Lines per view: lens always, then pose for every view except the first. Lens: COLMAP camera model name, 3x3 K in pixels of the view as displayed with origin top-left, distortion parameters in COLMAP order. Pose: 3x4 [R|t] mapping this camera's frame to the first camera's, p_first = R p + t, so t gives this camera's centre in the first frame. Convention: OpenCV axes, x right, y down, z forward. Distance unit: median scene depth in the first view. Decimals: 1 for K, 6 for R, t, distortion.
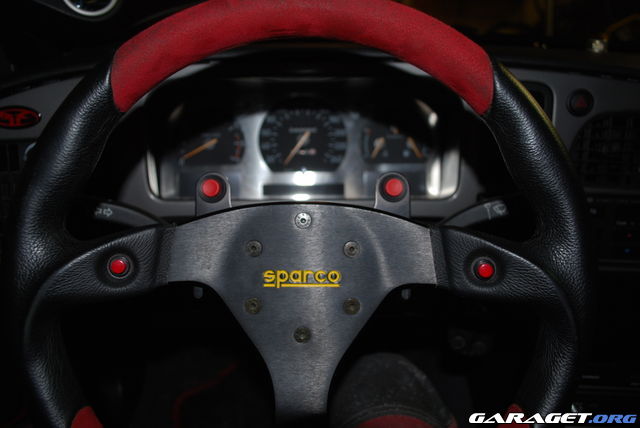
lens RADIAL K [[504.8, 0, 320.7], [0, 504.8, 214.5], [0, 0, 1]] dist [-0.008351, -0.014372]
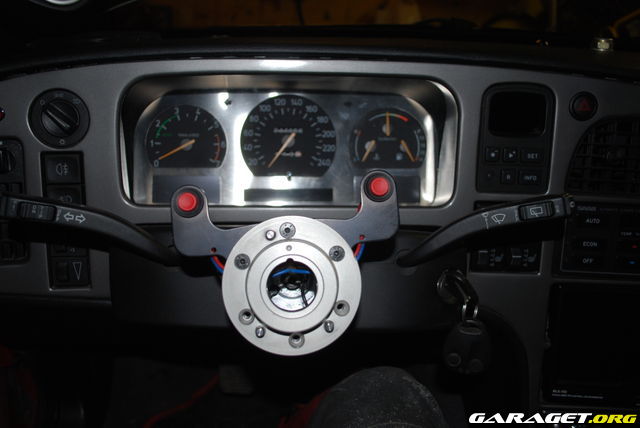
lens RADIAL K [[556.3, 0, 319.8], [0, 556.3, 213.3], [0, 0, 1]] dist [-0.006715, 0.030184]
pose [[0.999343, 0.009257, 0.035043, -0.012268], [-0.008863, 0.999896, -0.011385, -0.004658], [-0.035145, 0.011067, 0.999321, -0.022233]]
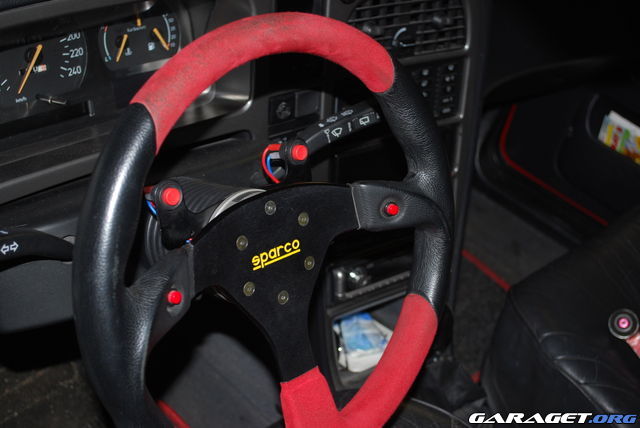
lens RADIAL K [[961.1, 0, 320.0], [0, 961.1, 214.1], [0, 0, 1]] dist [0.009942, 0.000000]
pose [[0.762804, -0.272896, 0.586223, -0.811029], [0.110606, 0.948287, 0.297519, -0.402666], [-0.637099, -0.162109, 0.753542, -0.492392]]
